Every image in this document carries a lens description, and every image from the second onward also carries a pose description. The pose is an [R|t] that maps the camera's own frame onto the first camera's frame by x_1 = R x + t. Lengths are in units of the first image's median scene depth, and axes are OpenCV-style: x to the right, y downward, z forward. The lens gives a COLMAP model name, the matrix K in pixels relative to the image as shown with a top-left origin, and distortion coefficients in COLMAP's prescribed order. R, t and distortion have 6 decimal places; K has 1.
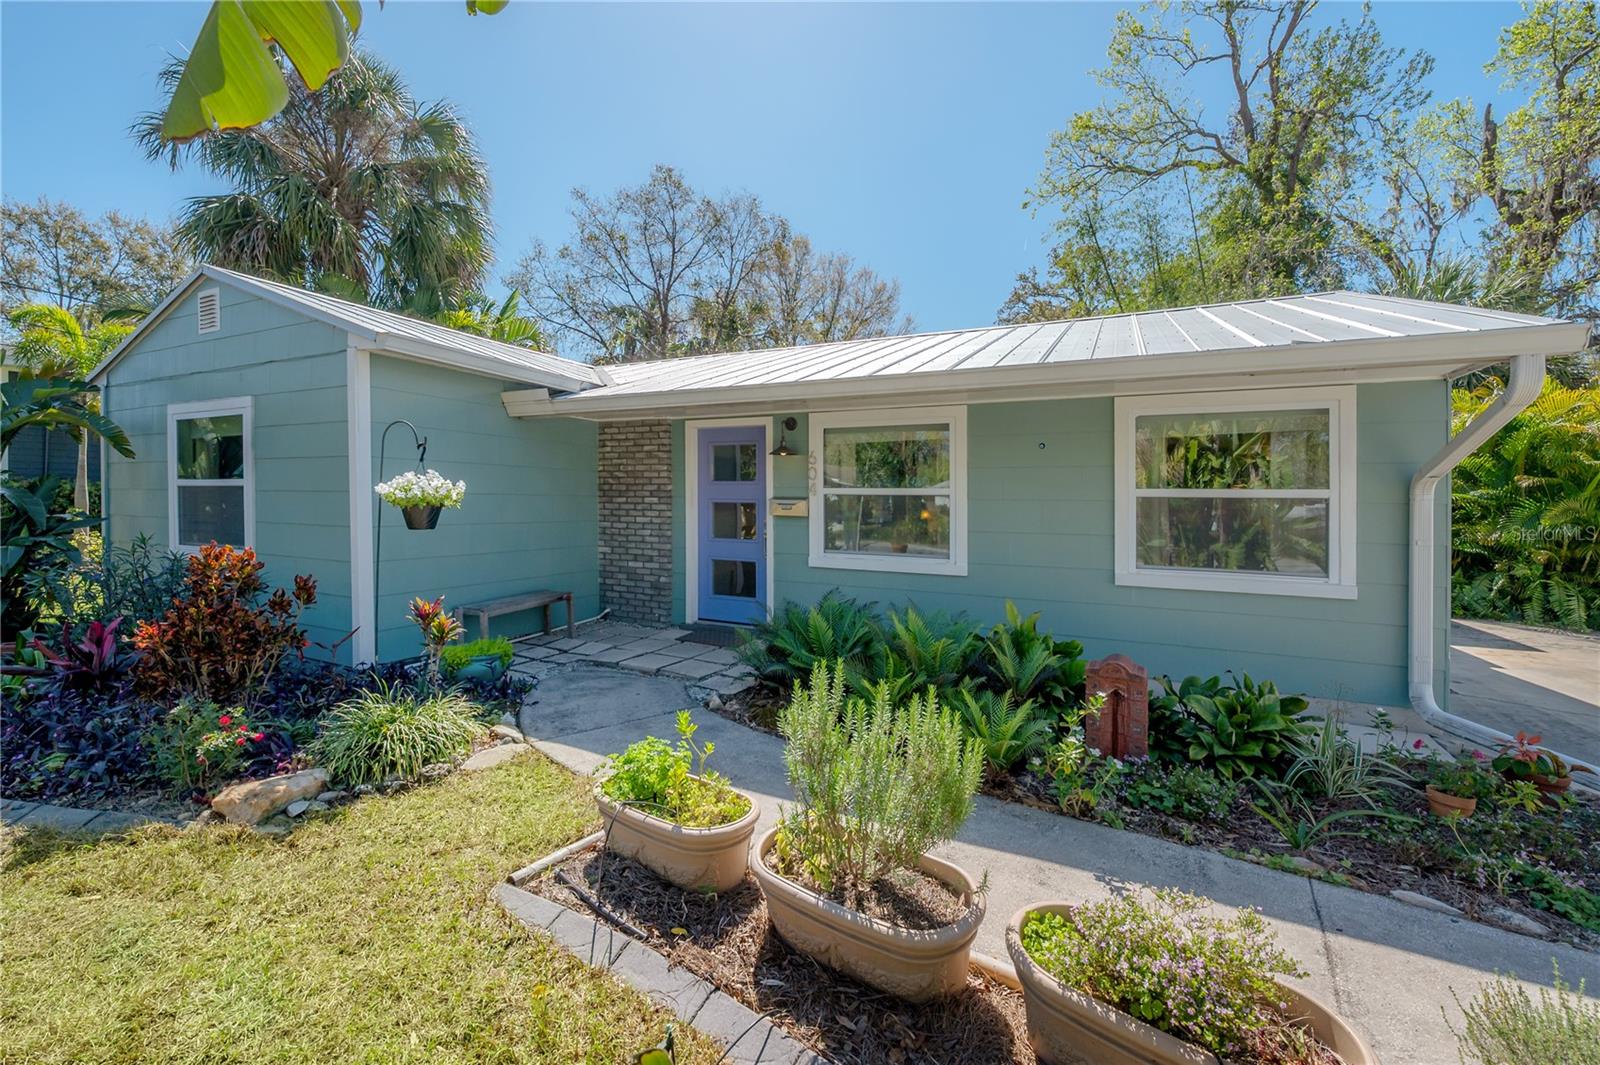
lens RADIAL K [[654.3, 0, 797.4], [0, 654.3, 521.2], [0, 0, 1]] dist [-0.003087, -0.000388]
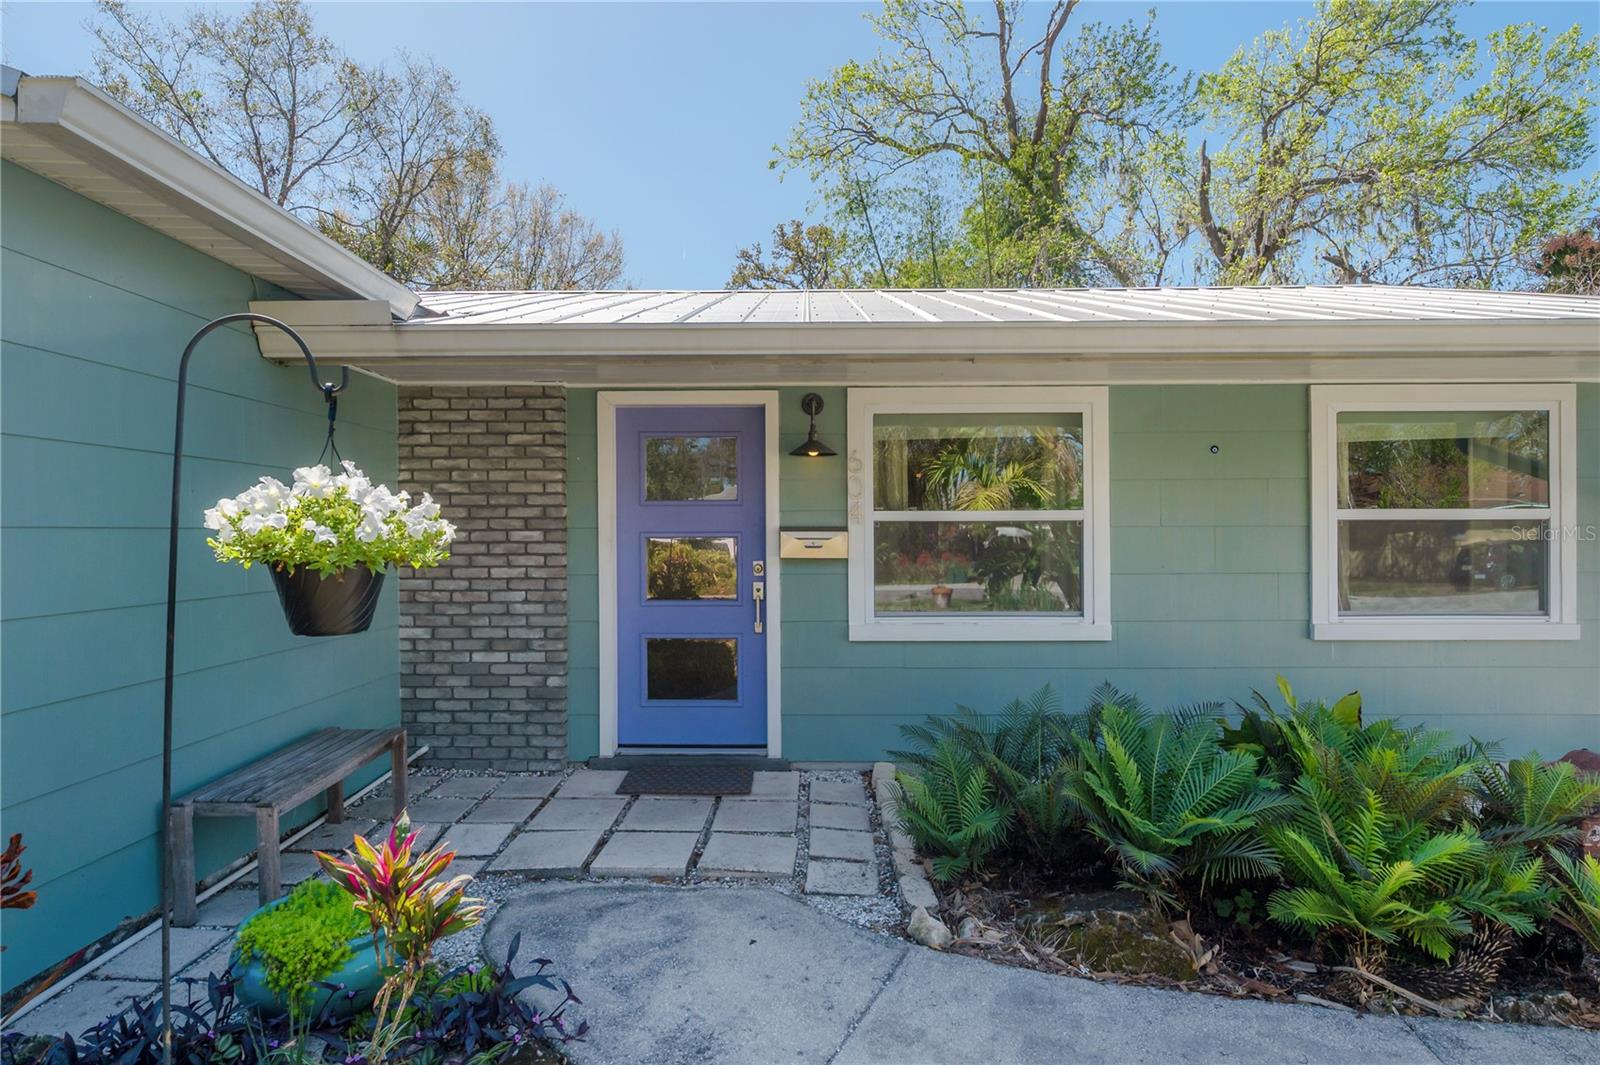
lens RADIAL K [[824.5, 0, 796.7], [0, 824.5, 543.2], [0, 0, 1]] dist [-0.004542, -0.000870]
pose [[0.903260, -0.022089, 0.428524, -0.308907], [0.027671, 0.999594, -0.006802, -0.015265], [-0.428200, 0.018002, 0.903505, 0.289354]]
